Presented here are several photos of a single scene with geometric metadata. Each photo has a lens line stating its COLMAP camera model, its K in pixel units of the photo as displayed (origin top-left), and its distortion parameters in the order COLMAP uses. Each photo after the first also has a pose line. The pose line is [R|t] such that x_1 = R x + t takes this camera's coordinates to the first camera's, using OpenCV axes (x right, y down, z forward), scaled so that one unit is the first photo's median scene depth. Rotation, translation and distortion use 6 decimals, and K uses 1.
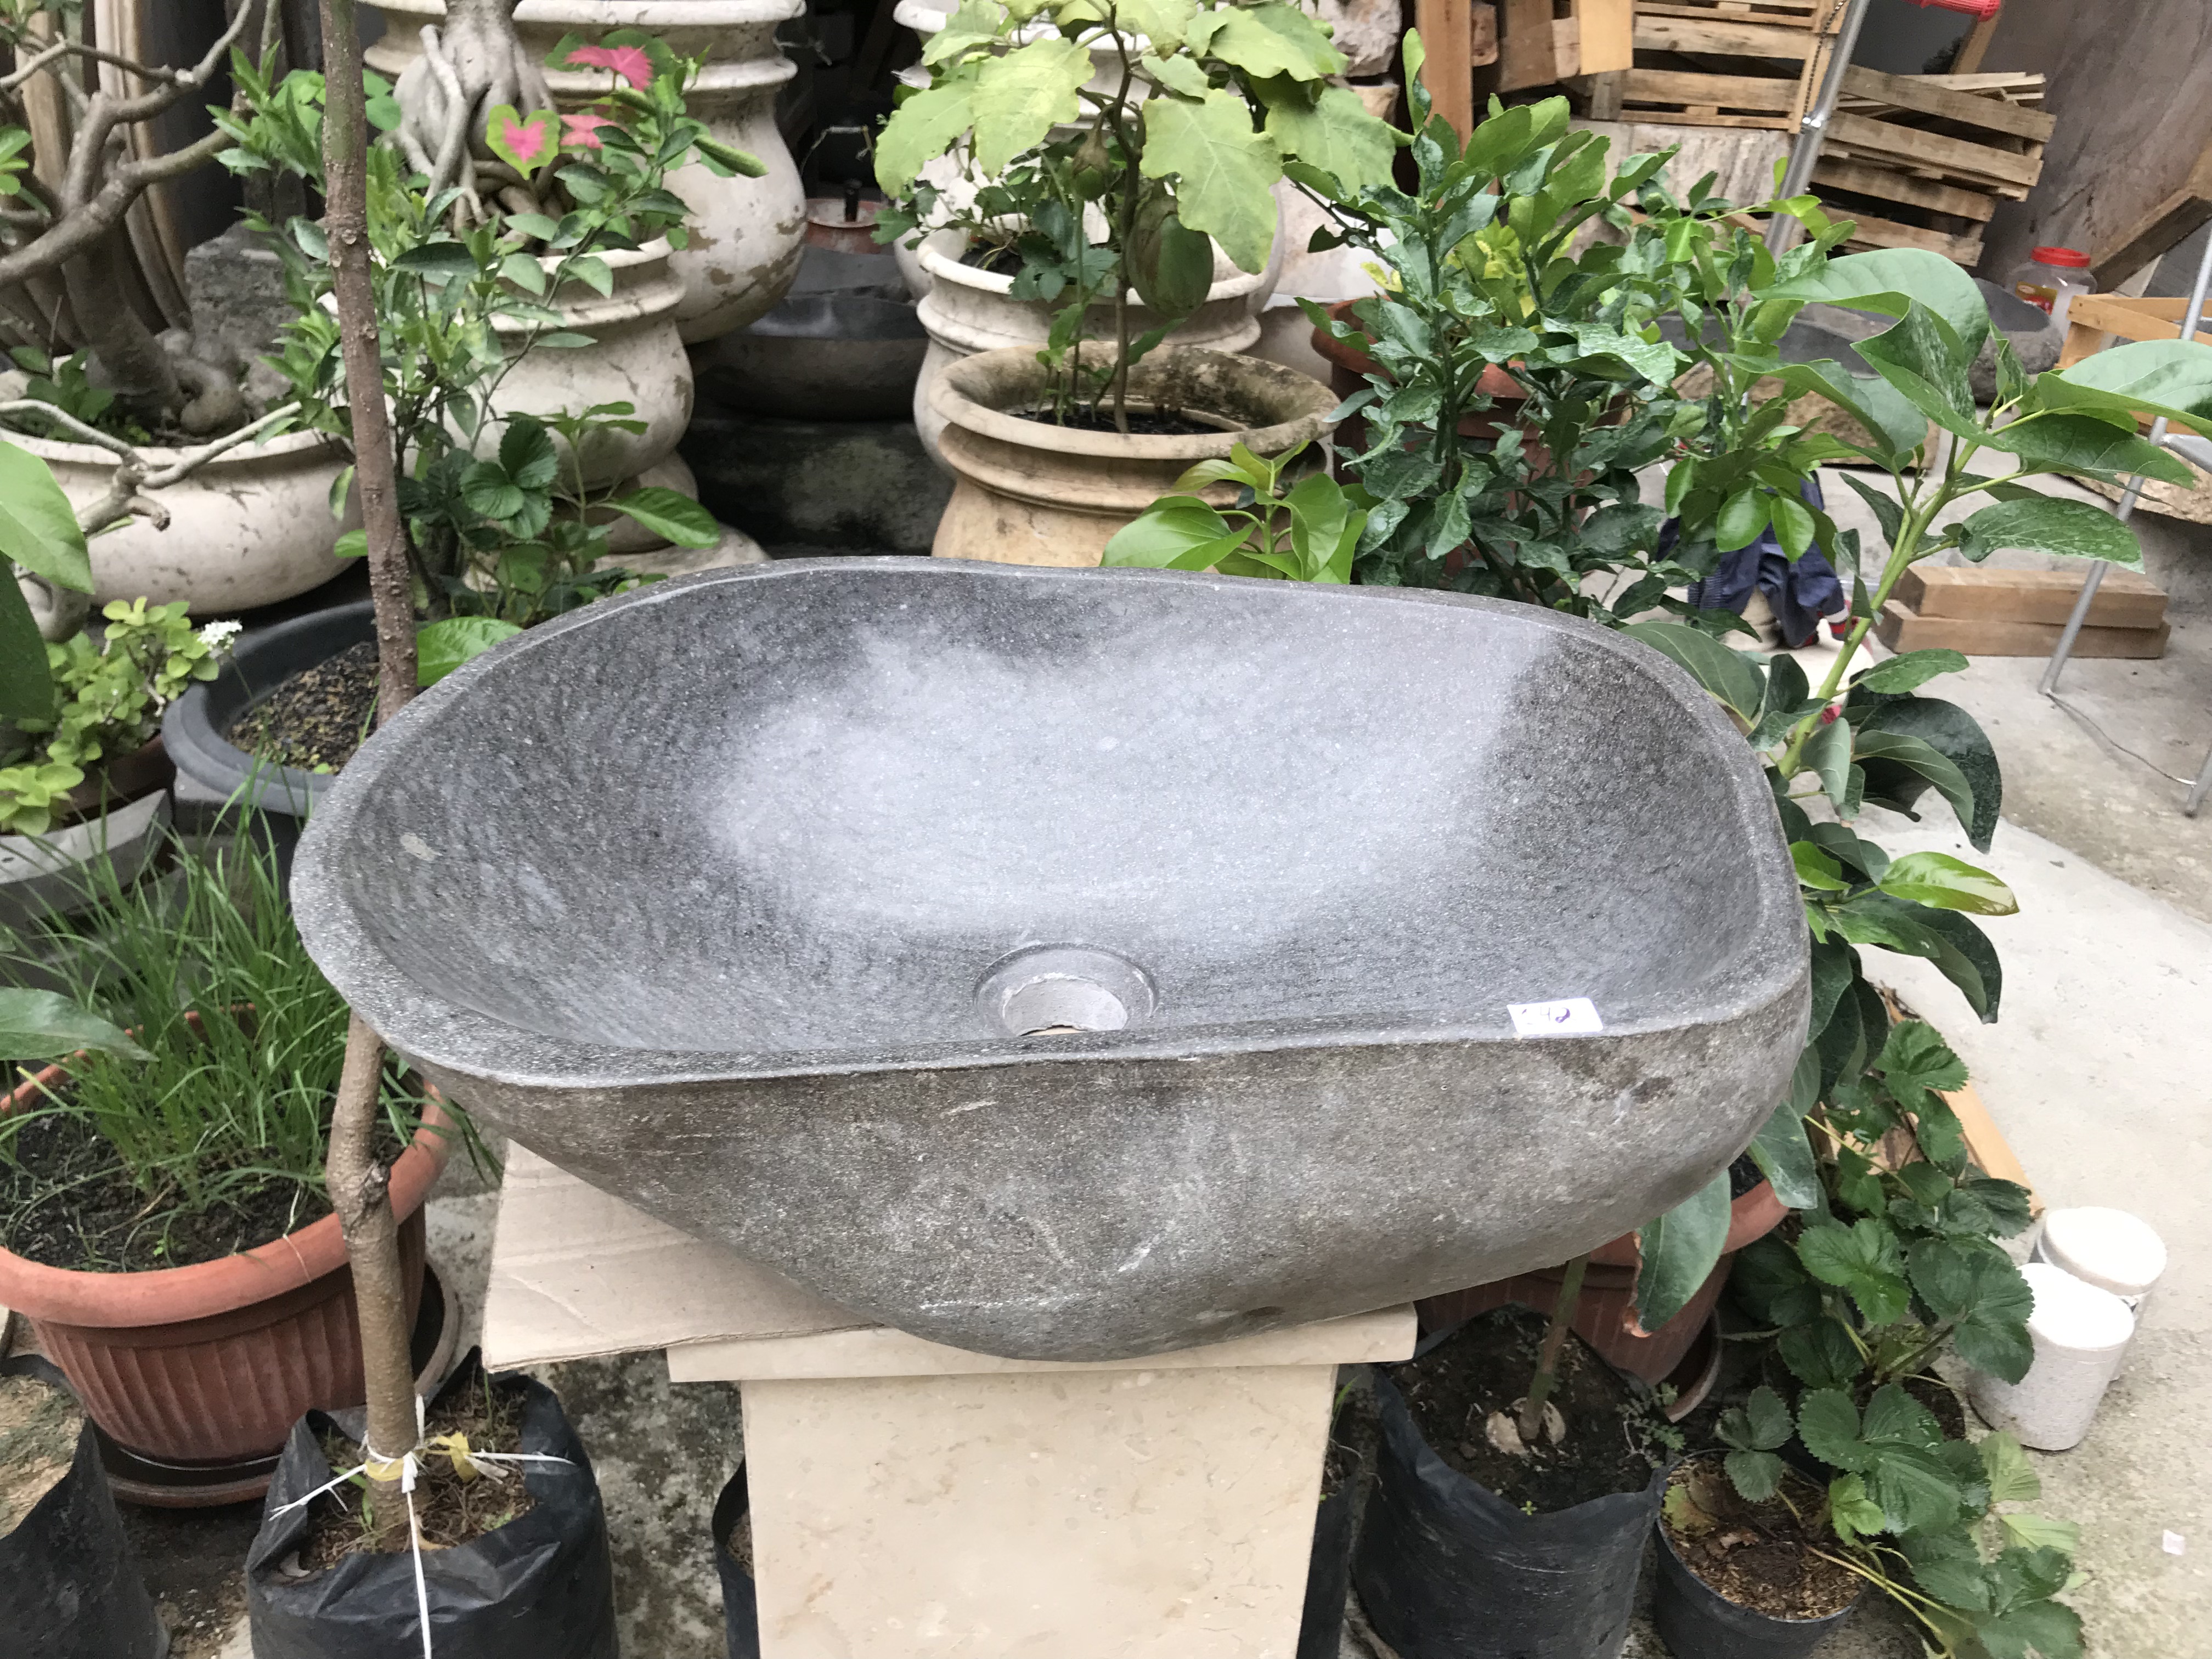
lens RADIAL K [[1834.9, 0, 1102.9], [0, 1834.9, 813.0], [0, 0, 1]] dist [0.006434, -0.018078]
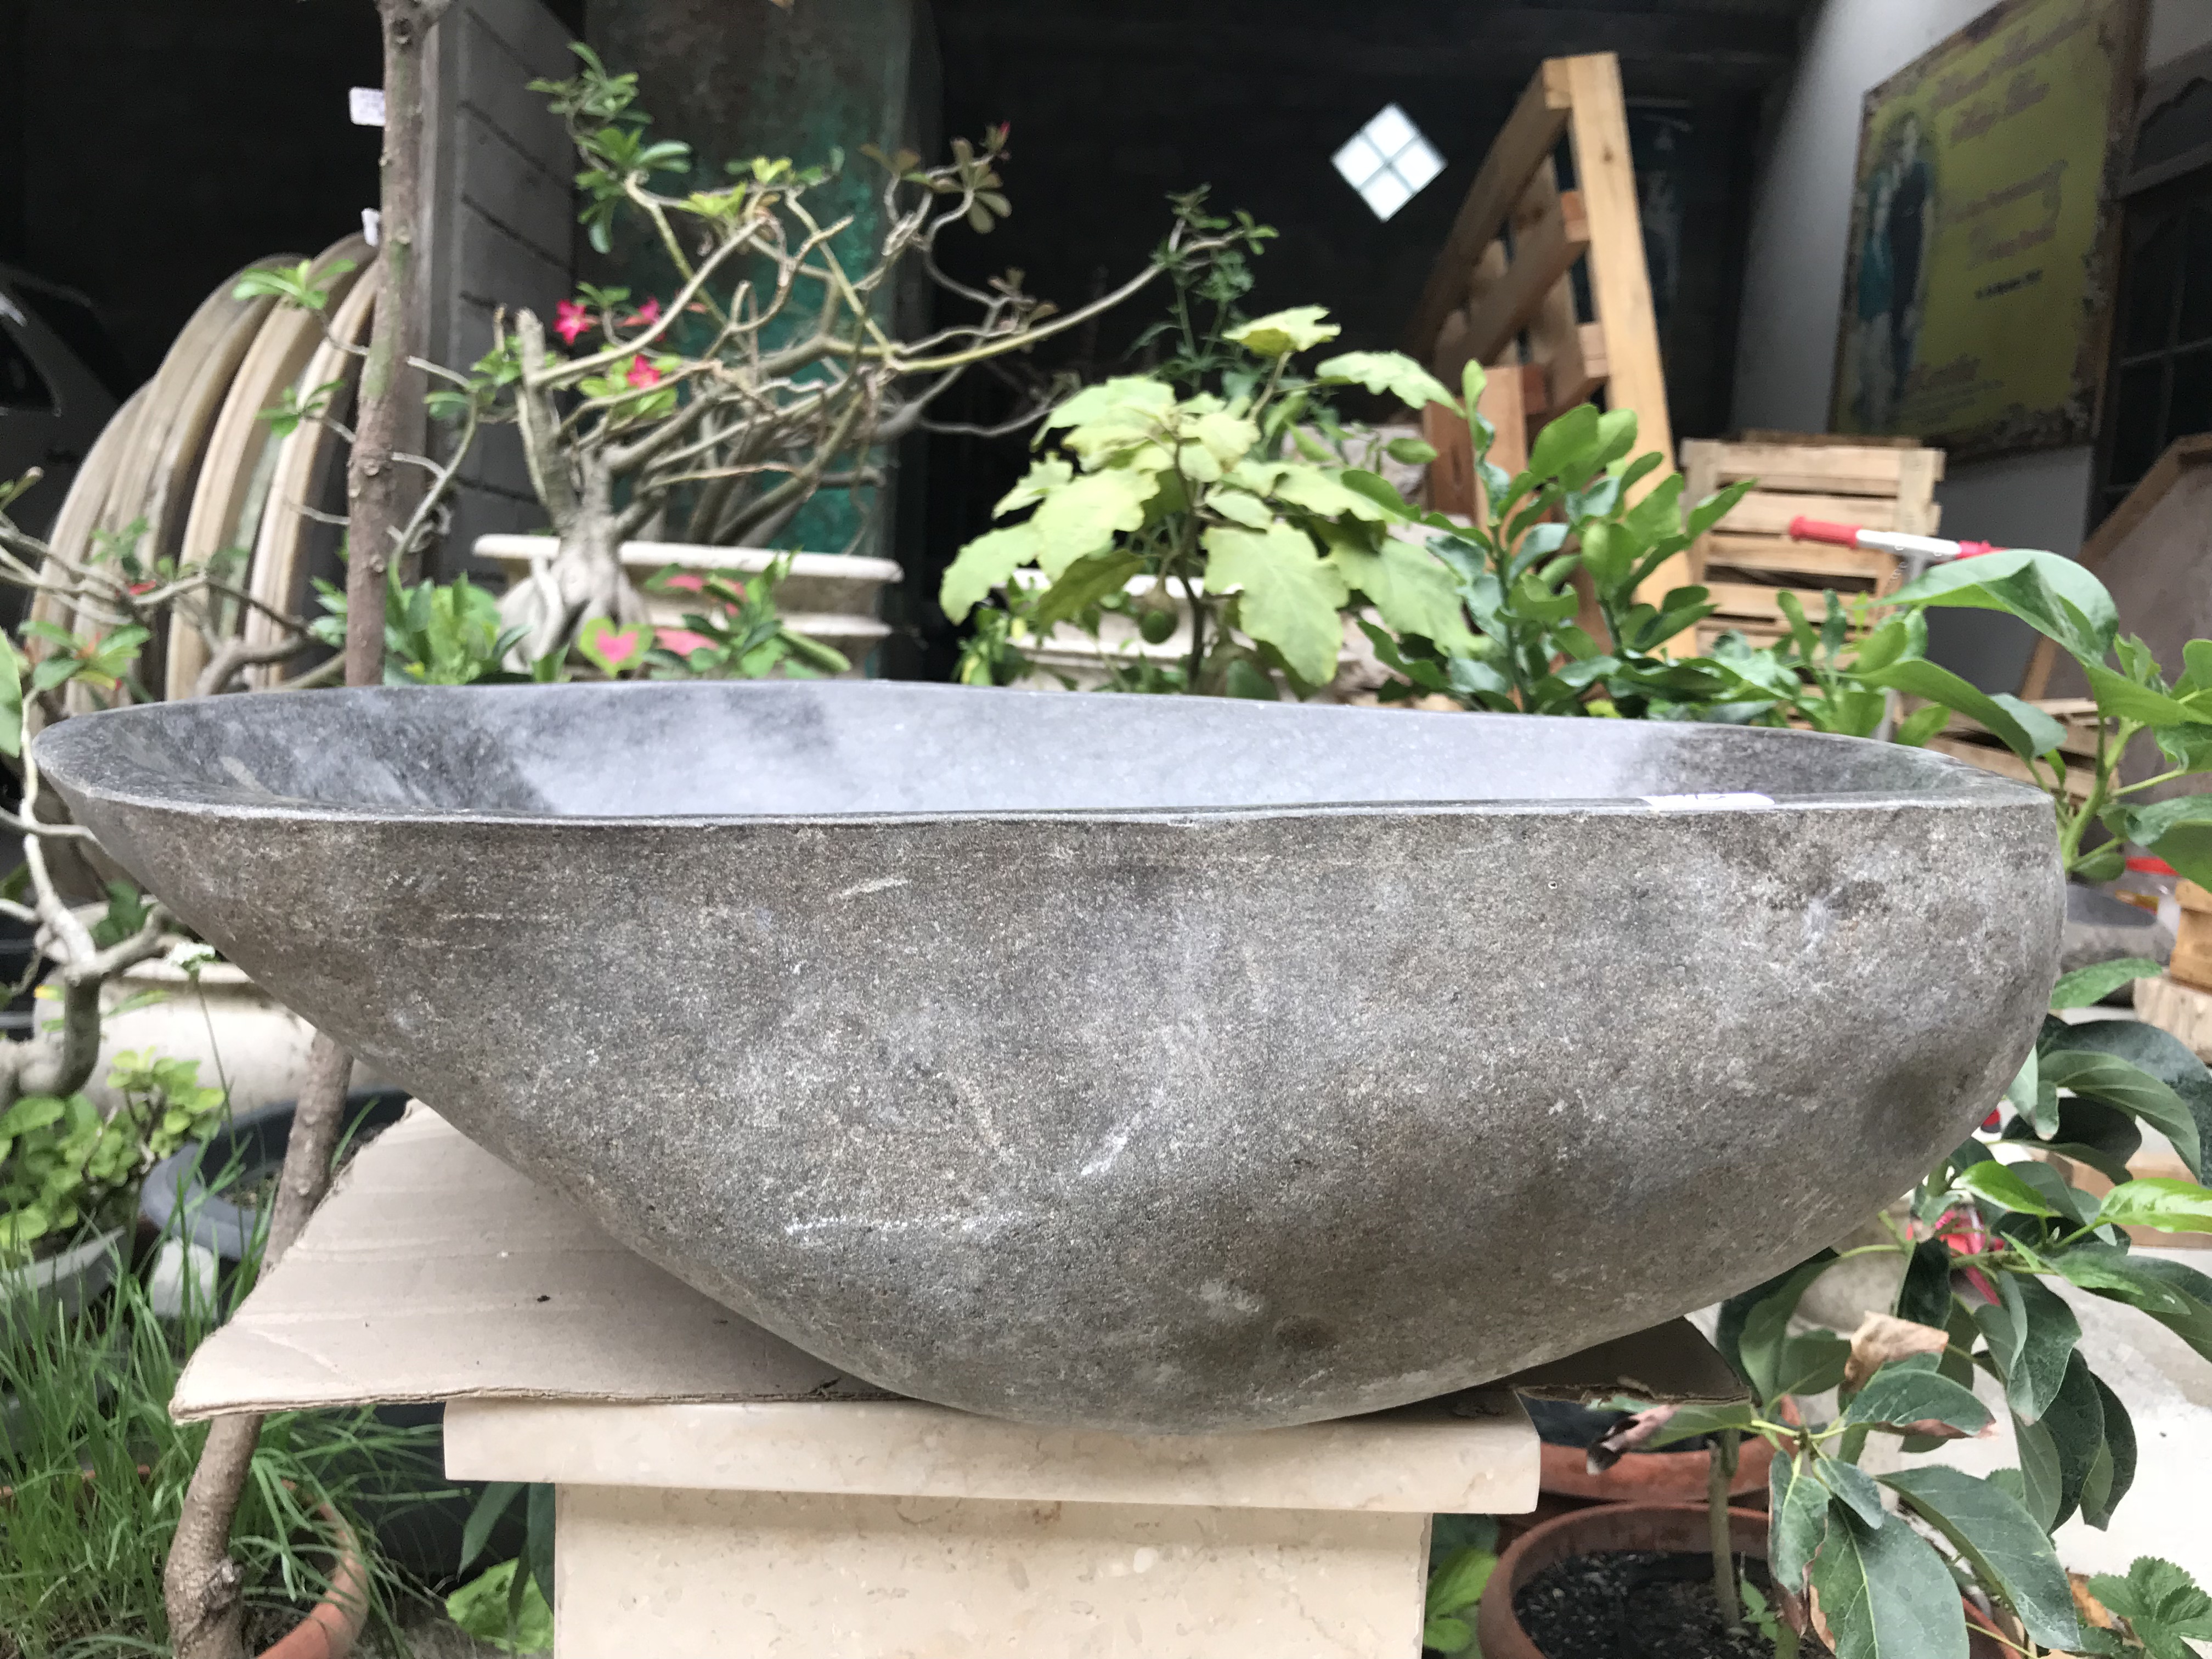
lens RADIAL K [[1834.9, 0, 1105.5], [0, 1834.9, 830.0], [0, 0, 1]] dist [0.006434, -0.018078]
pose [[0.998736, 0.008464, -0.049554, 0.019456], [-0.025927, 0.931236, -0.363493, 0.146996], [0.043070, 0.364319, 0.930278, 0.128249]]
